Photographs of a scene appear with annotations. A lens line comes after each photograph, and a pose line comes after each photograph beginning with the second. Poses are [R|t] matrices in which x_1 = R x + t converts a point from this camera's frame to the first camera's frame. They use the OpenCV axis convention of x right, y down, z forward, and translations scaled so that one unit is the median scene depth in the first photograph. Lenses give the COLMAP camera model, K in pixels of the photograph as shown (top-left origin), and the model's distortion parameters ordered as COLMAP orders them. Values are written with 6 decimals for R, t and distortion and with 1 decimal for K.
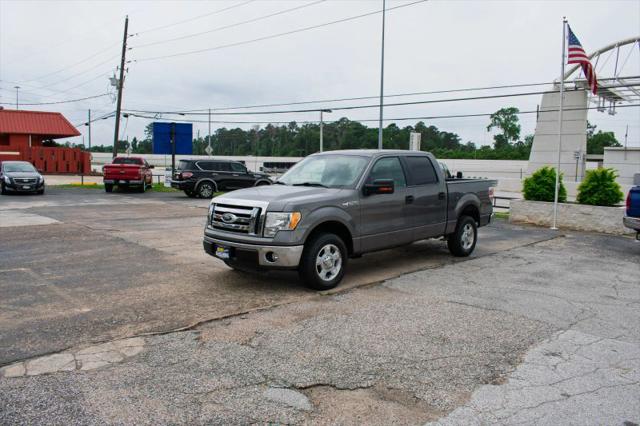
lens RADIAL K [[499.5, 0, 316.8], [0, 499.5, 213.1], [0, 0, 1]] dist [-0.104278, 0.024778]
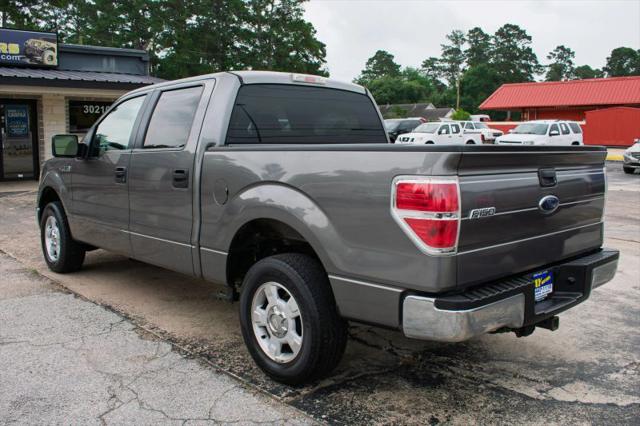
lens RADIAL K [[596.7, 0, 320.0], [0, 596.7, 213.2], [0, 0, 1]] dist [-0.075611, 0.000000]
pose [[-0.038139, 0.112765, -0.992889, 0.671275], [-0.102086, 0.987974, 0.116128, -0.067994], [0.994044, 0.105789, -0.026169, 1.029069]]
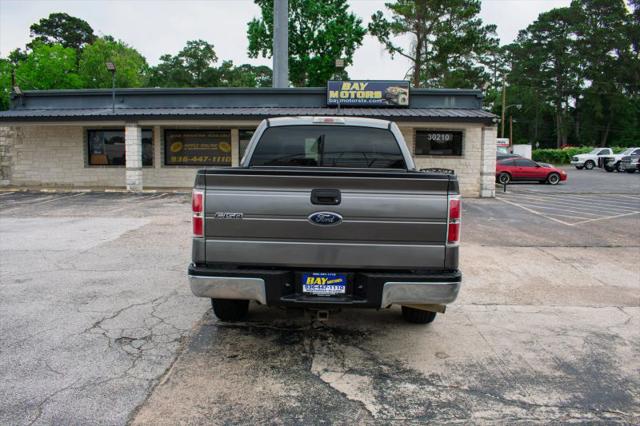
lens RADIAL K [[499.5, 0, 316.7], [0, 499.5, 208.7], [0, 0, 1]] dist [-0.104278, 0.024778]
pose [[-0.728589, 0.050761, -0.683067, 0.574532], [-0.090193, 0.981457, 0.169139, -0.115629], [0.678987, 0.184840, -0.710501, 1.410999]]
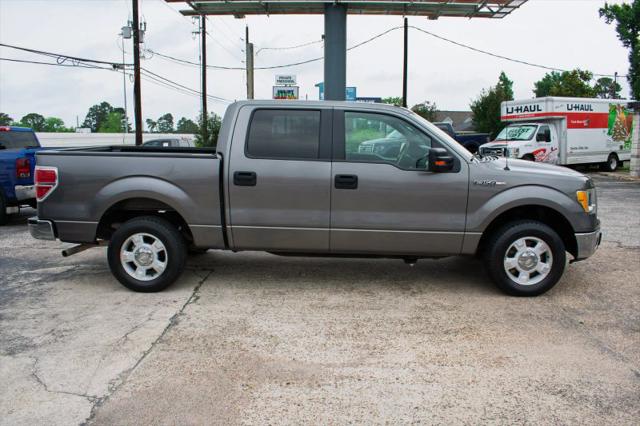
lens RADIAL K [[529.6, 0, 320.7], [0, 529.6, 214.3], [0, 0, 1]] dist [-0.094407, 0.014667]
pose [[-0.685930, -0.127449, 0.716420, -0.370919], [0.056709, 0.972185, 0.227244, -0.130269], [-0.725454, 0.196501, -0.659623, 1.370466]]
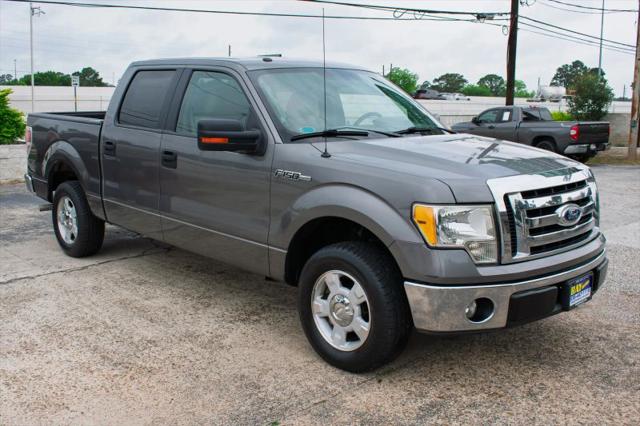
lens RADIAL K [[668.8, 0, 320.1], [0, 668.8, 209.2], [0, 0, 1]] dist [-0.072425, 0.000000]
pose [[0.013514, -0.180768, 0.983433, -0.538321], [0.085893, 0.980097, 0.178975, -0.084993], [-0.996213, 0.082051, 0.028772, 0.854567]]
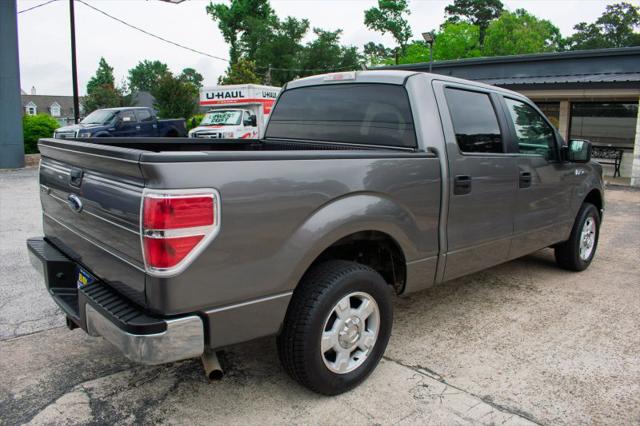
lens RADIAL K [[499.5, 0, 319.3], [0, 499.5, 211.7], [0, 0, 1]] dist [-0.104278, 0.024778]
pose [[-0.998449, -0.041317, 0.037308, 0.165329], [-0.029667, 0.962008, 0.271406, -0.123344], [-0.047104, 0.269878, -0.961742, 1.421765]]
